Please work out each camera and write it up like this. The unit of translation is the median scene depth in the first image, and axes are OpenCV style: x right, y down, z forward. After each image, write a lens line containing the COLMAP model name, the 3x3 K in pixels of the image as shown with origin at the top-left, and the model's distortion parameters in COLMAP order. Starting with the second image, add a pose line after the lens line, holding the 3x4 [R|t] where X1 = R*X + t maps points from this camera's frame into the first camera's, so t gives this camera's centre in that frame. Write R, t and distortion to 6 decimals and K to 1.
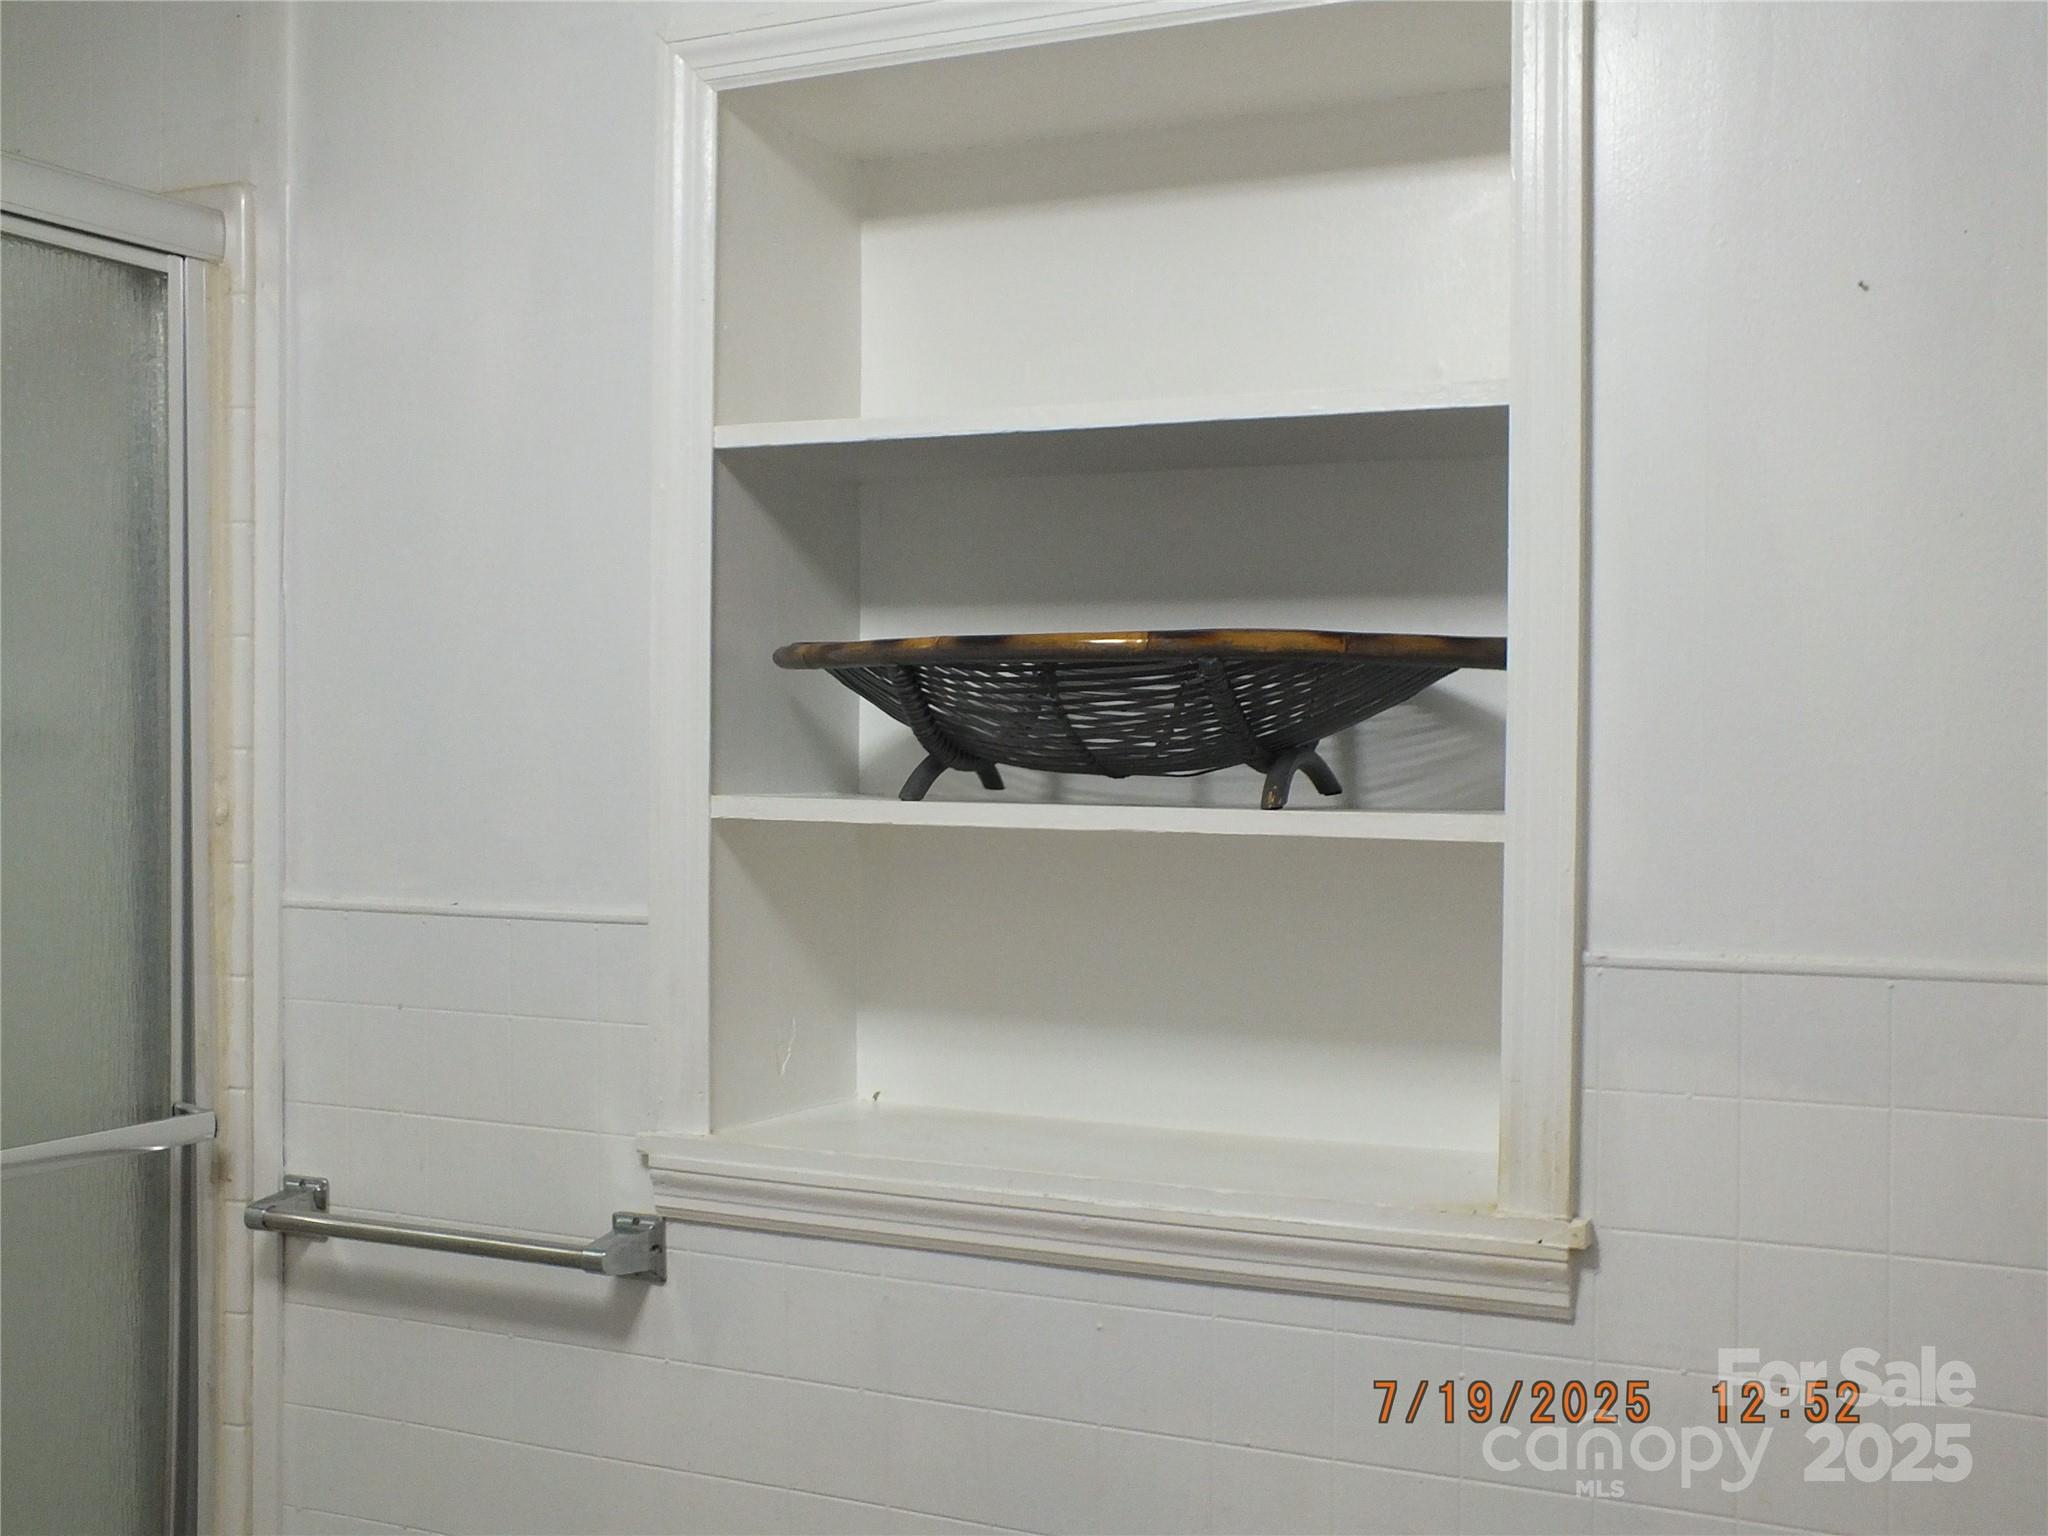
lens RADIAL K [[2222.7, 0, 1023.0], [0, 2222.7, 760.9], [0, 0, 1]] dist [-0.145205, 0.397322]
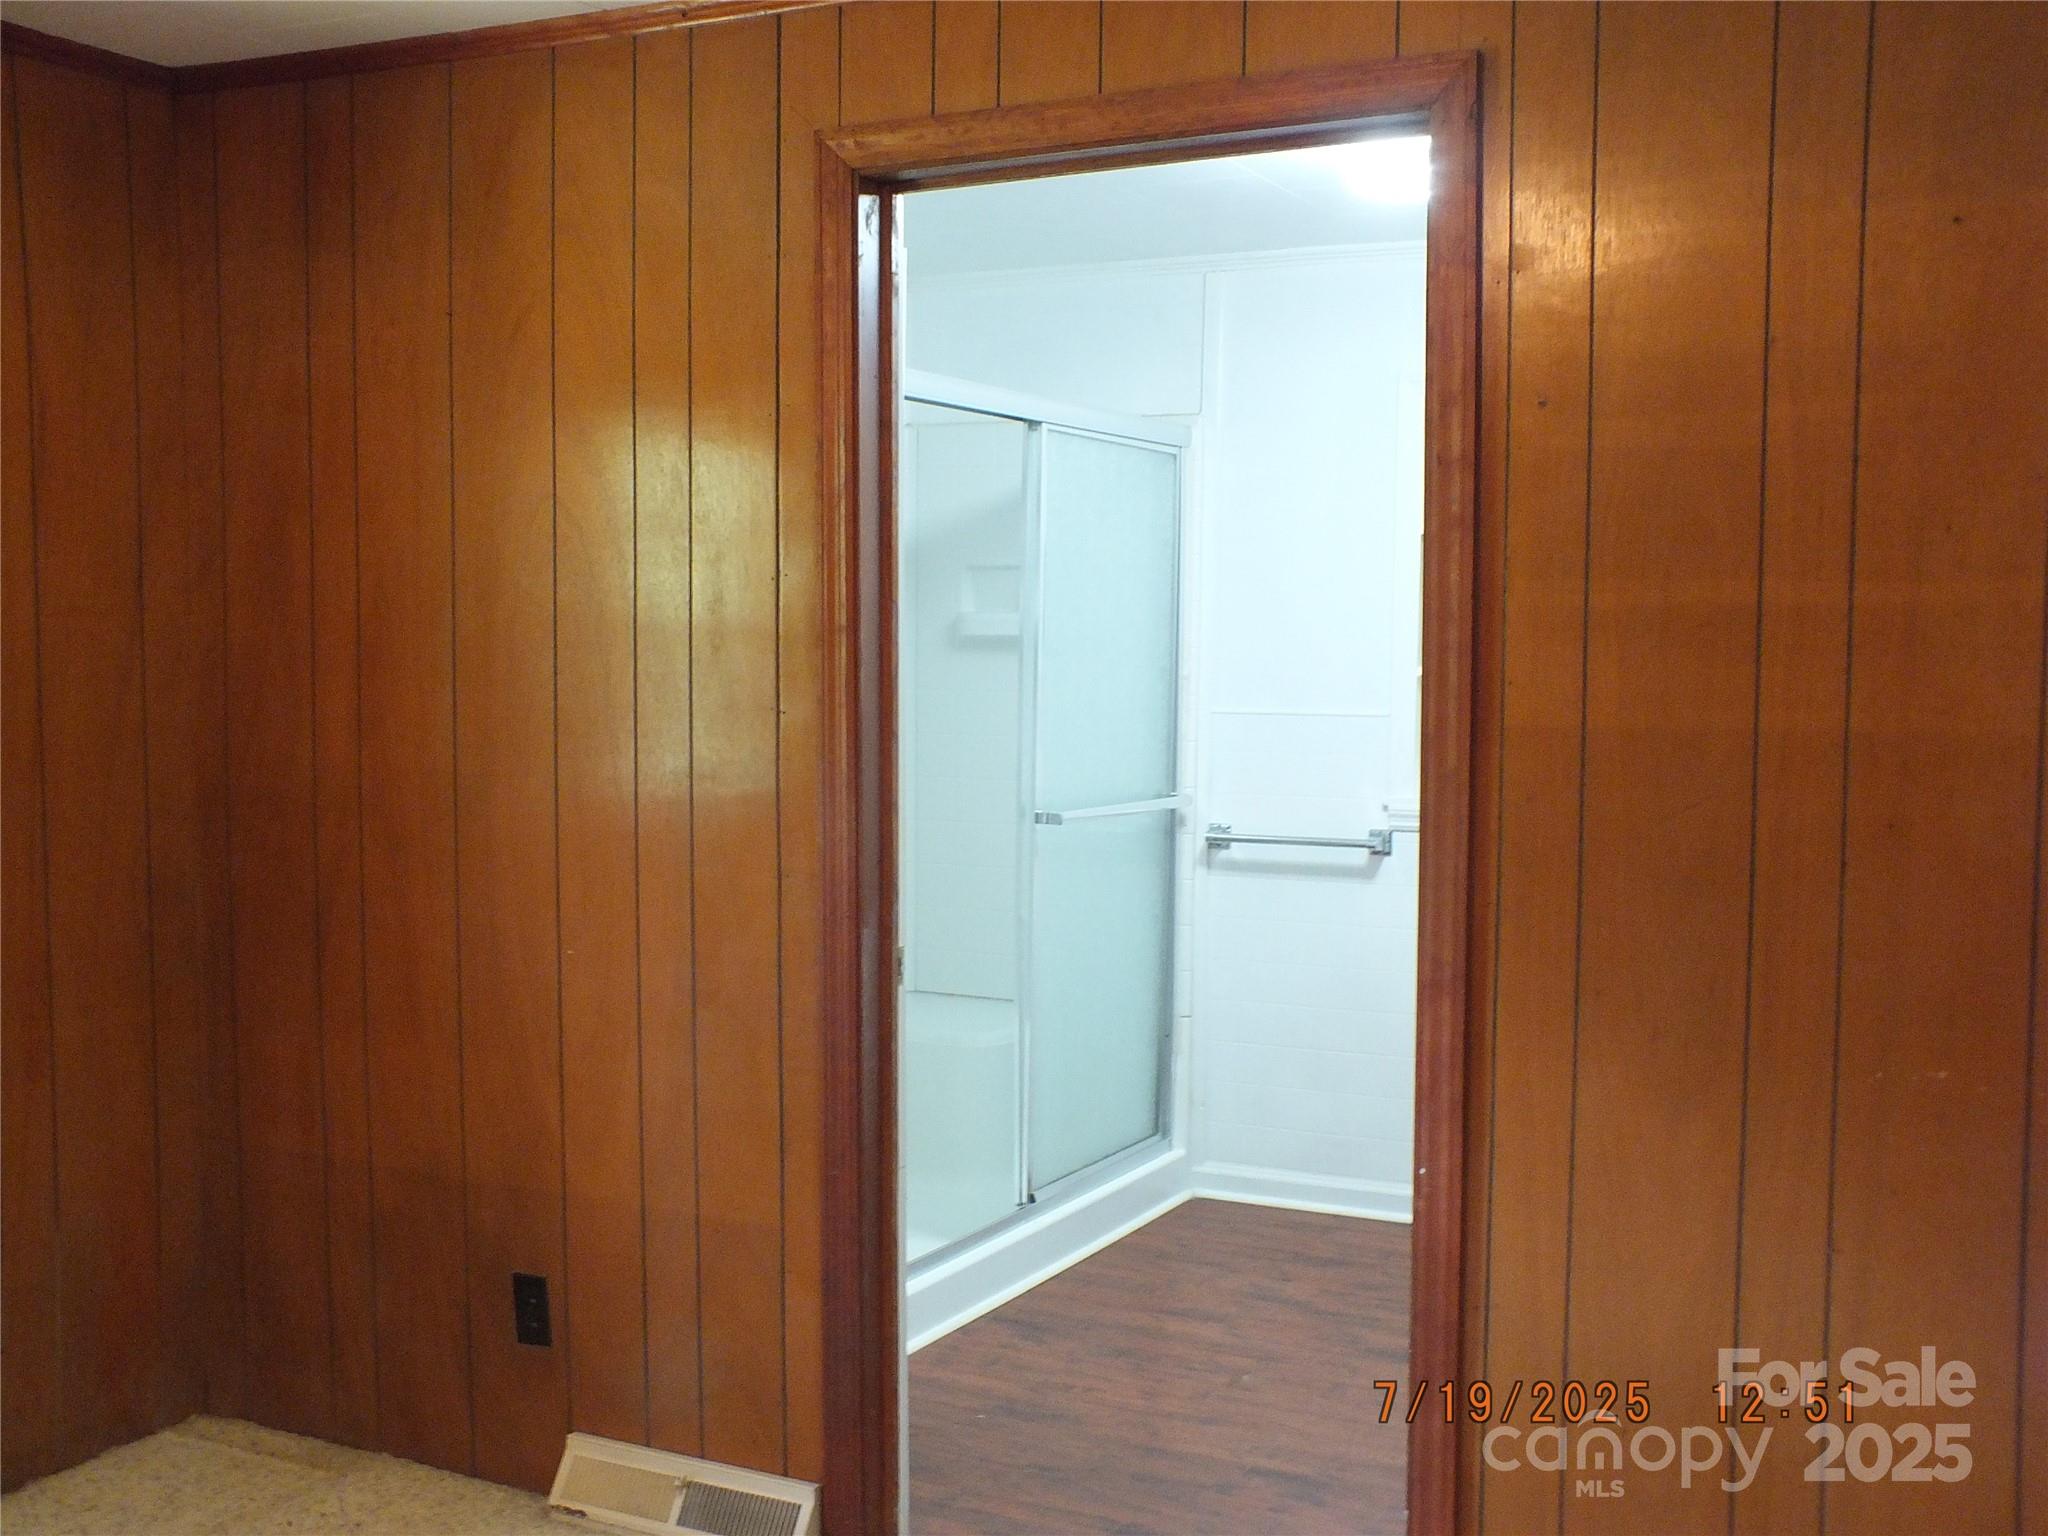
lens RADIAL K [[2222.7, 0, 1023.0], [0, 2222.7, 760.9], [0, 0, 1]] dist [-0.145205, 0.397322]
pose [[0.999223, 0.008228, -0.038546, -0.387297], [-0.006285, 0.998716, 0.050276, -0.000534], [0.038911, -0.049995, 0.997991, -1.248722]]
